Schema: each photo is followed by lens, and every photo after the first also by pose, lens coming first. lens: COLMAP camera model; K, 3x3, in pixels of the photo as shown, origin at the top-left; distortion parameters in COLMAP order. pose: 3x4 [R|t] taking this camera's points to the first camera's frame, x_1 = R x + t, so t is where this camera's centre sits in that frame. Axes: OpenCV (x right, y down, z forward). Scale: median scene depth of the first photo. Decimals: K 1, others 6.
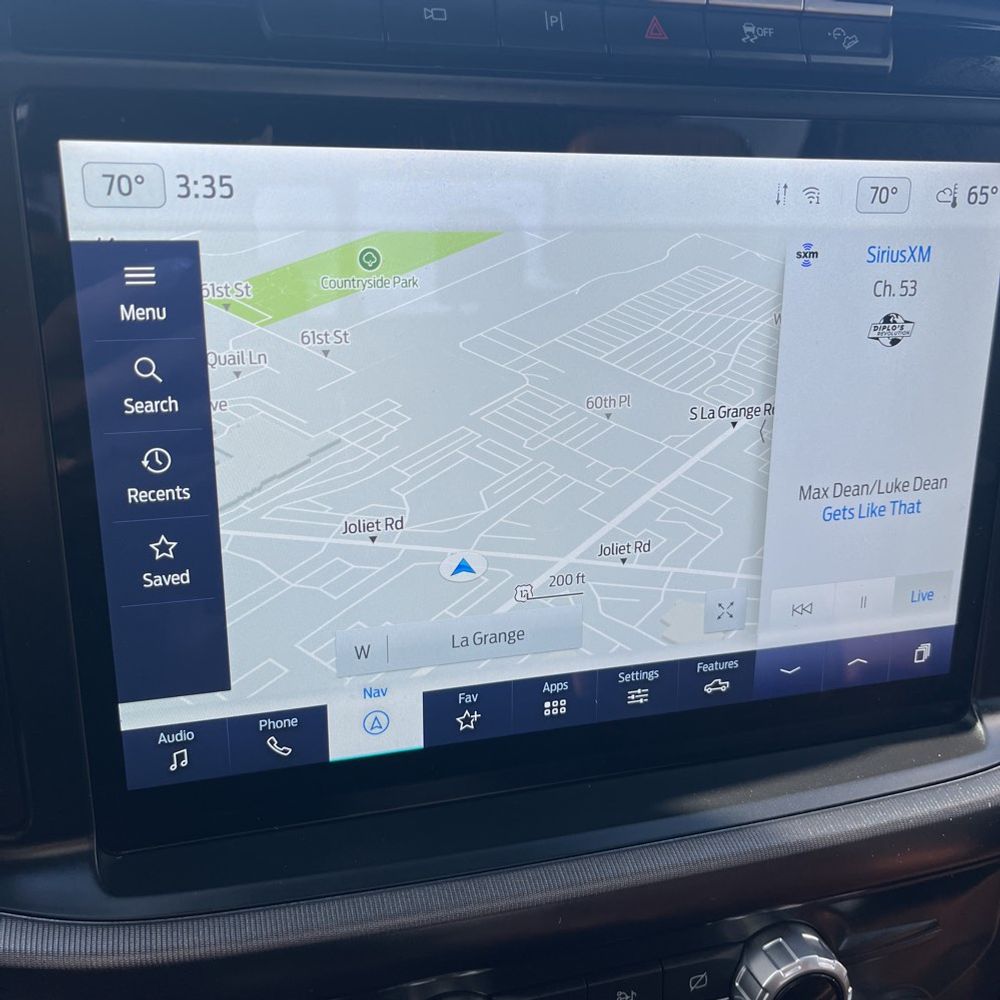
lens RADIAL K [[1023.3, 0, 503.5], [0, 1023.3, 493.2], [0, 0, 1]] dist [0.015282, 0.000000]
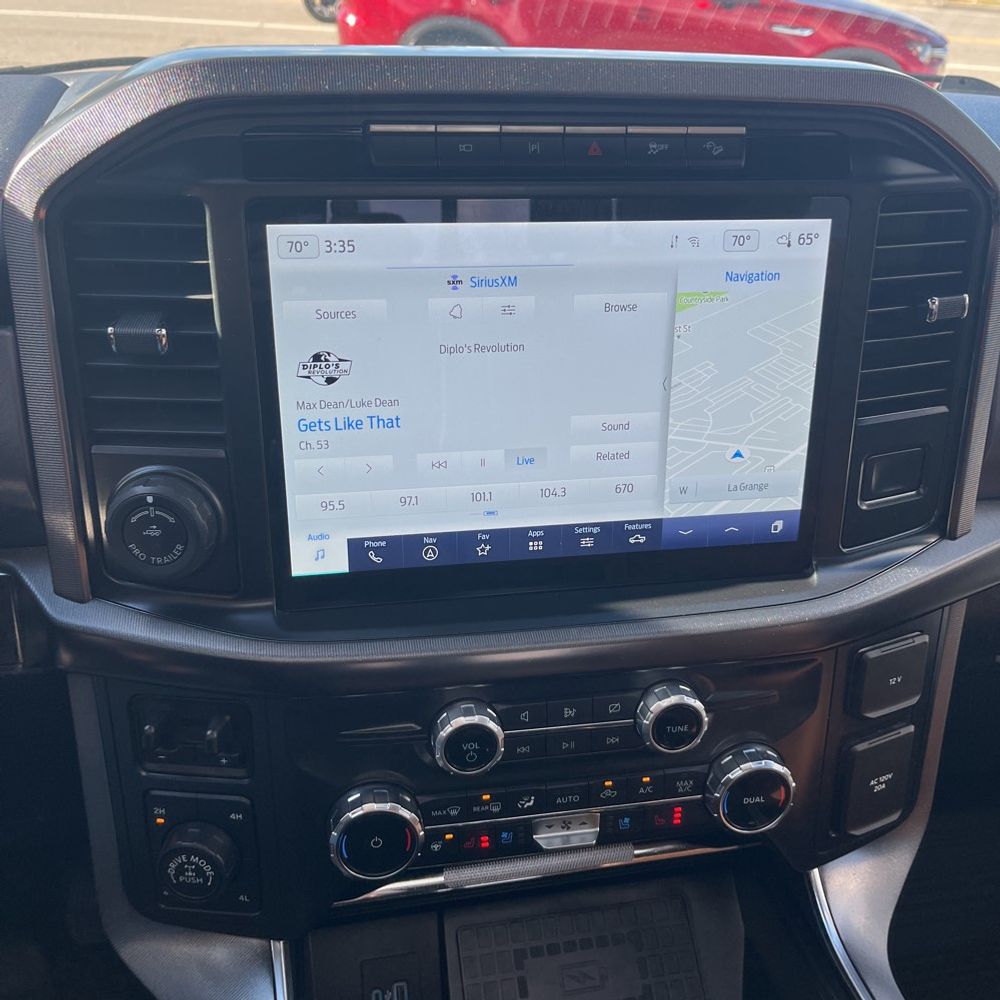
lens RADIAL K [[1023.3, 0, 495.0], [0, 1023.3, 493.3], [0, 0, 1]] dist [0.015282, 0.000000]
pose [[0.991560, 0.029051, -0.126353, 0.195179], [-0.023218, 0.998606, 0.047397, 0.044188], [0.127554, -0.044064, 0.990852, -0.682805]]
